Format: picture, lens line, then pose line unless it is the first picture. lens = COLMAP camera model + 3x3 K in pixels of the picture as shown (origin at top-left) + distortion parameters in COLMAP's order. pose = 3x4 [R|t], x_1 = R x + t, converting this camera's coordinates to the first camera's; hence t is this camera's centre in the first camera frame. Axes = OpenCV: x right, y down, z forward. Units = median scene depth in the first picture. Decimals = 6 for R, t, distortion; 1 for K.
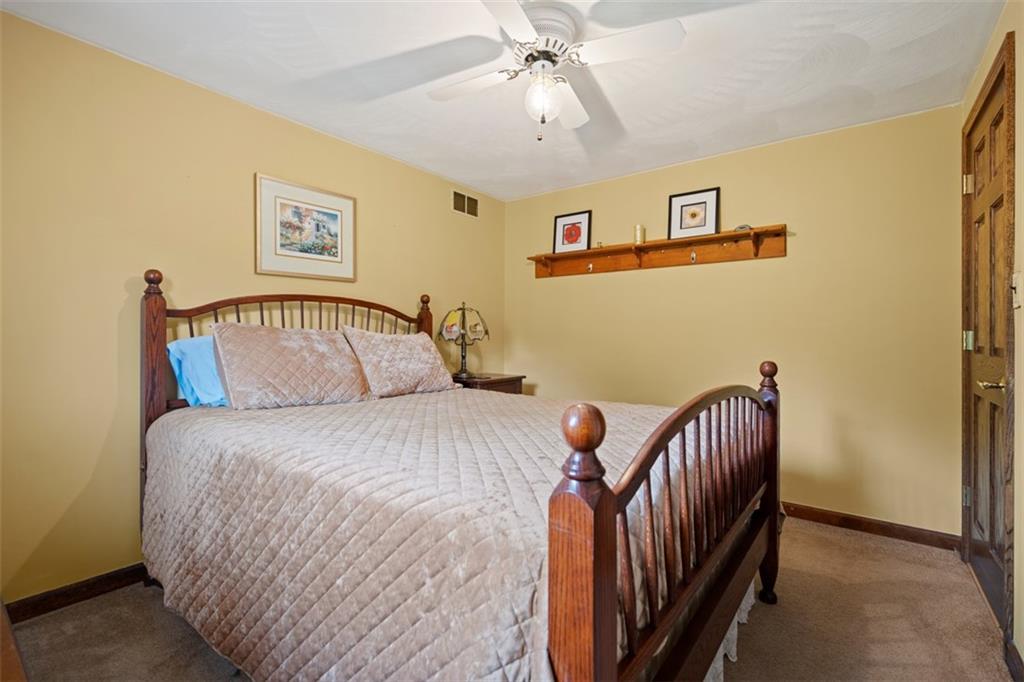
lens RADIAL K [[477.9, 0, 510.9], [0, 477.9, 327.1], [0, 0, 1]] dist [-0.002527, -0.000232]
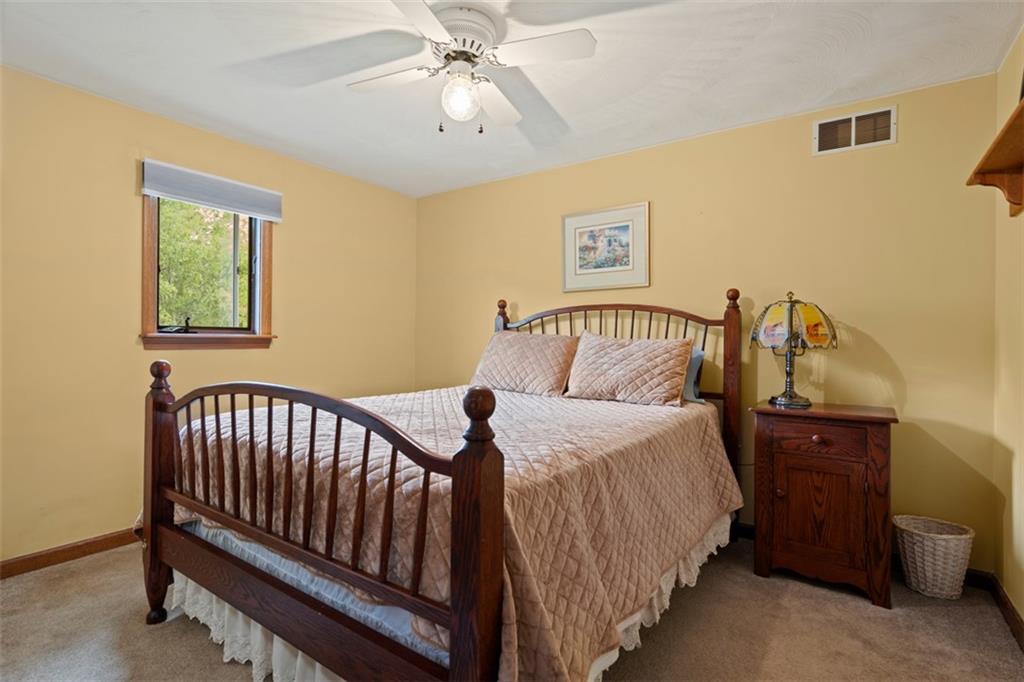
lens RADIAL K [[491.1, 0, 512.0], [0, 491.1, 341.0], [0, 0, 1]] dist [-0.000197, -0.000012]
pose [[0.038323, 0.002332, -0.999263, 0.718021], [0.009448, 0.999952, 0.002696, 0.013985], [0.999221, -0.009544, 0.038299, 0.717868]]
